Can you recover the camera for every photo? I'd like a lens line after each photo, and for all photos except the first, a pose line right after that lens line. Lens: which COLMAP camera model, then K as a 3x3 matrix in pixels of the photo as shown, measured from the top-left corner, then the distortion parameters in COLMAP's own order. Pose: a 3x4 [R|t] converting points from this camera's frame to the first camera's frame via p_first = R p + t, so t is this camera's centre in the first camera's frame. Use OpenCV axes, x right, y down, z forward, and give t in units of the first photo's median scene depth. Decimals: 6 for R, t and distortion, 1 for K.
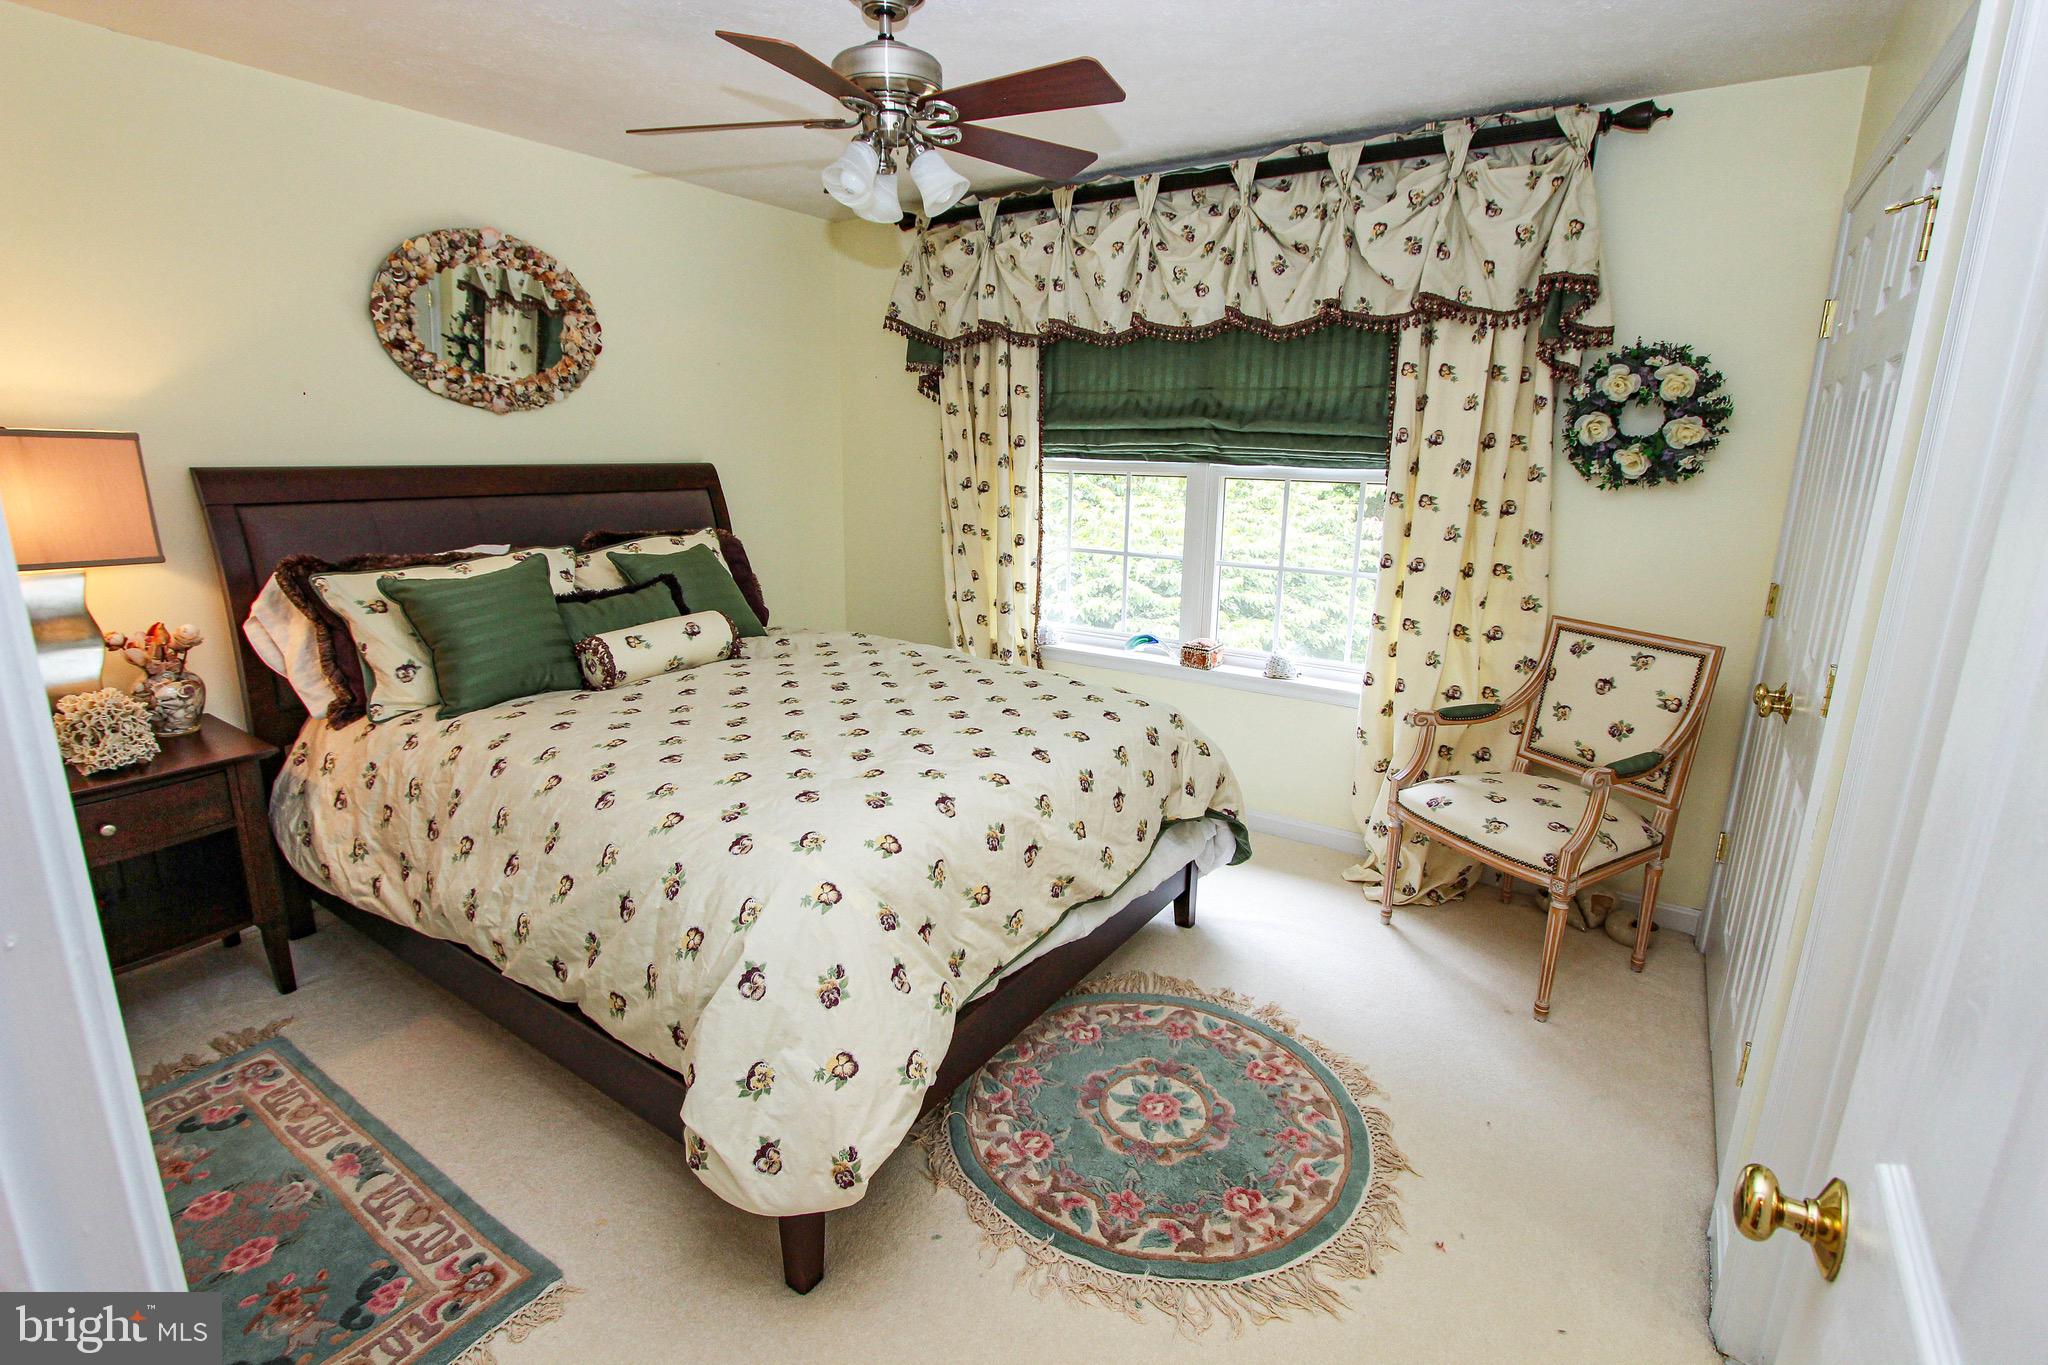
lens RADIAL K [[946.0, 0, 1017.5], [0, 946.0, 670.8], [0, 0, 1]] dist [-0.017276, 0.000639]
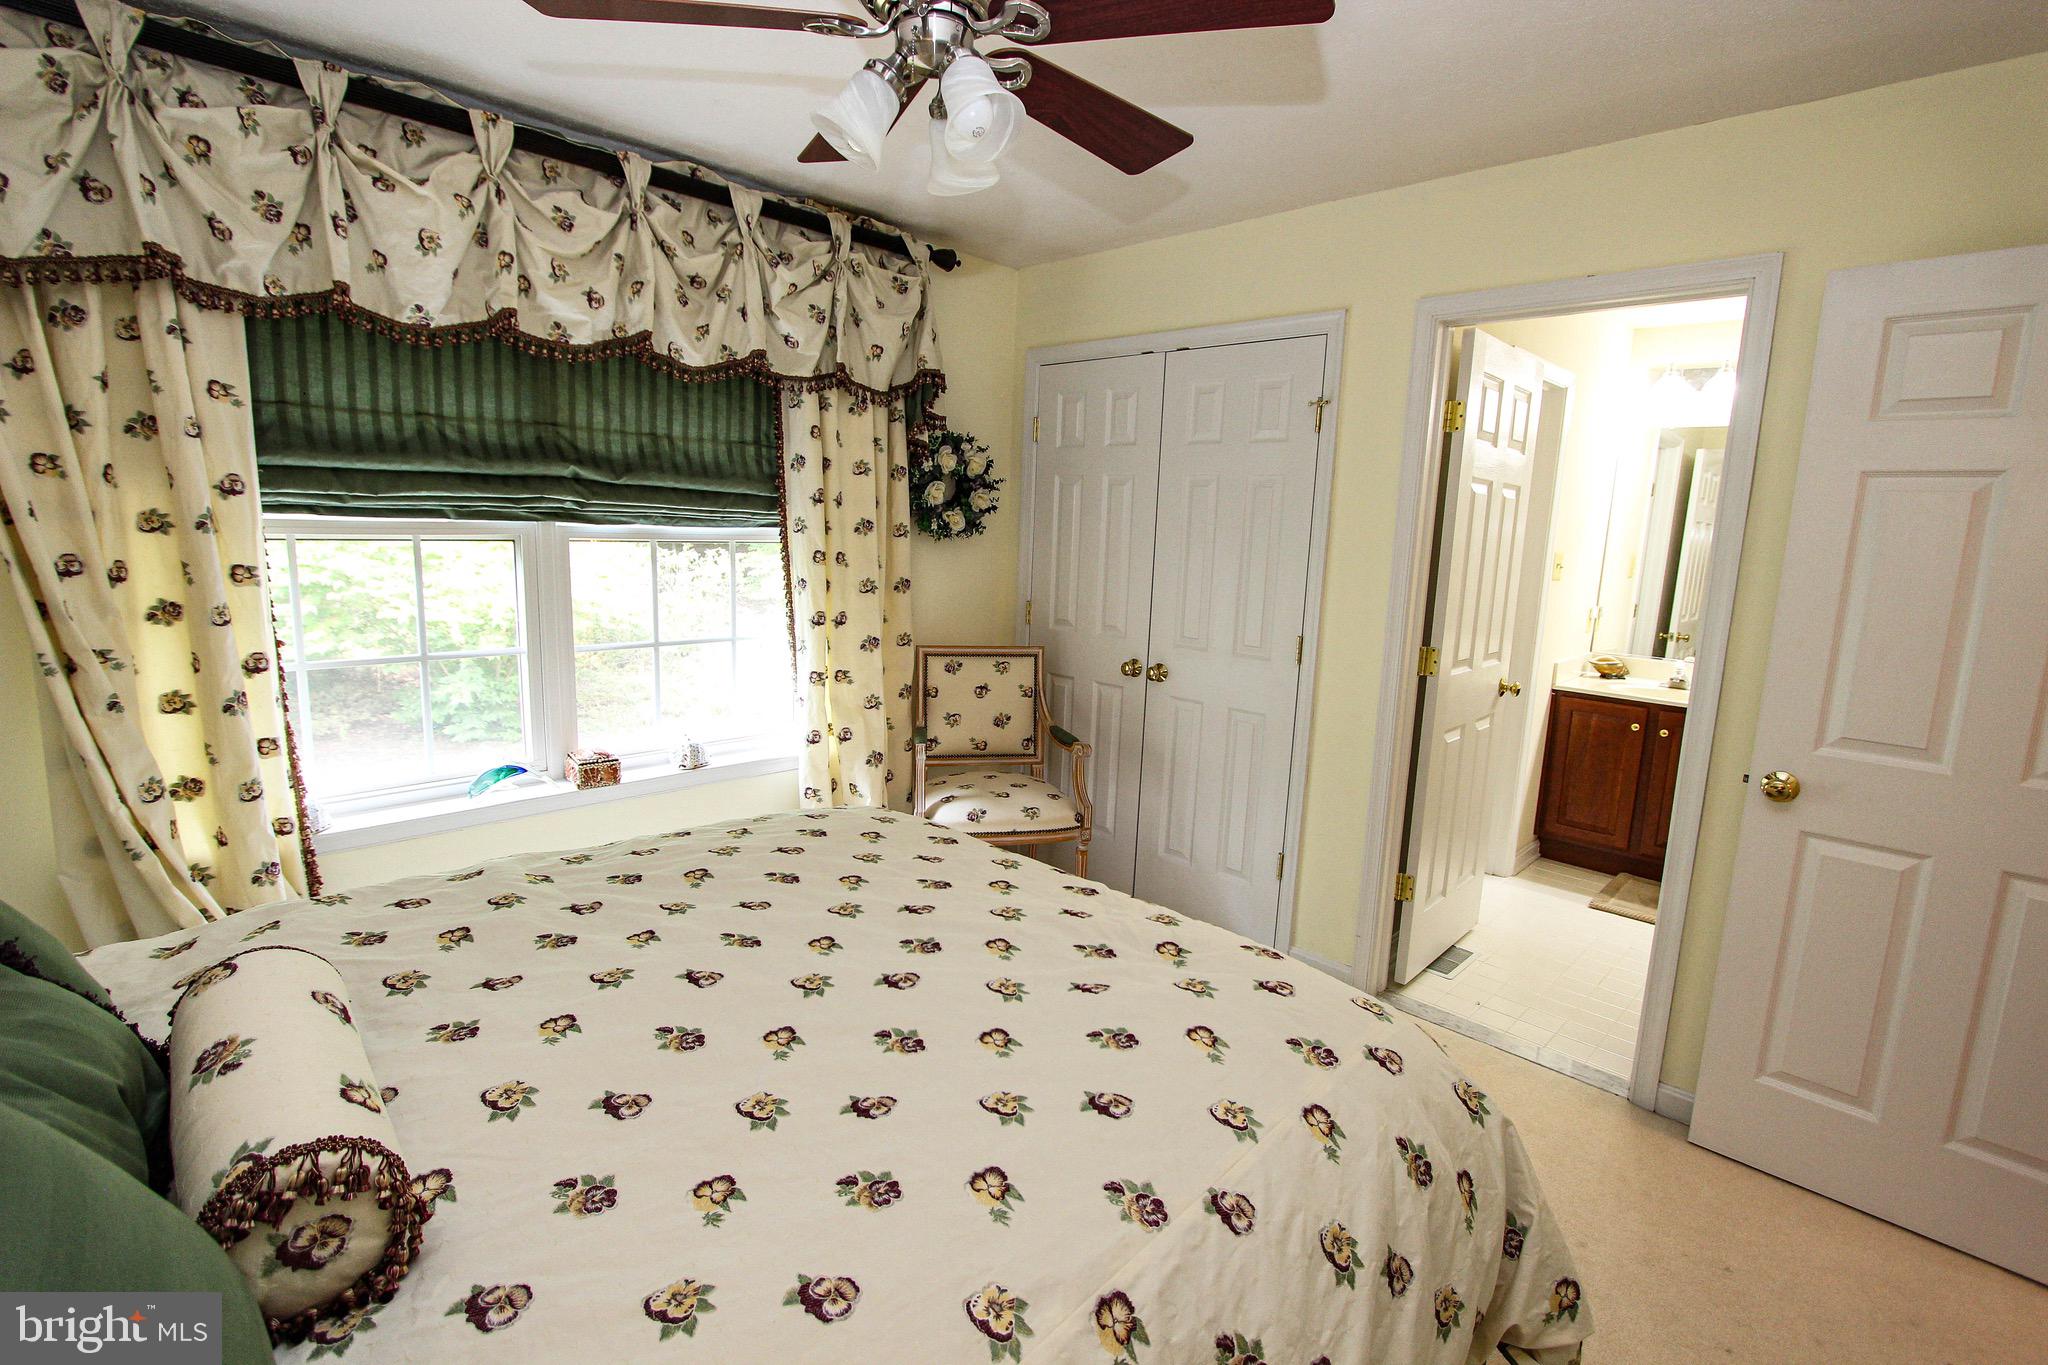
lens RADIAL K [[946.0, 0, 1017.5], [0, 946.0, 670.8], [0, 0, 1]] dist [-0.017276, 0.000639]
pose [[0.189928, -0.163919, 0.968018, -0.541219], [0.195336, 0.972562, 0.126363, -0.143093], [-0.962170, 0.165089, 0.216736, 0.563779]]
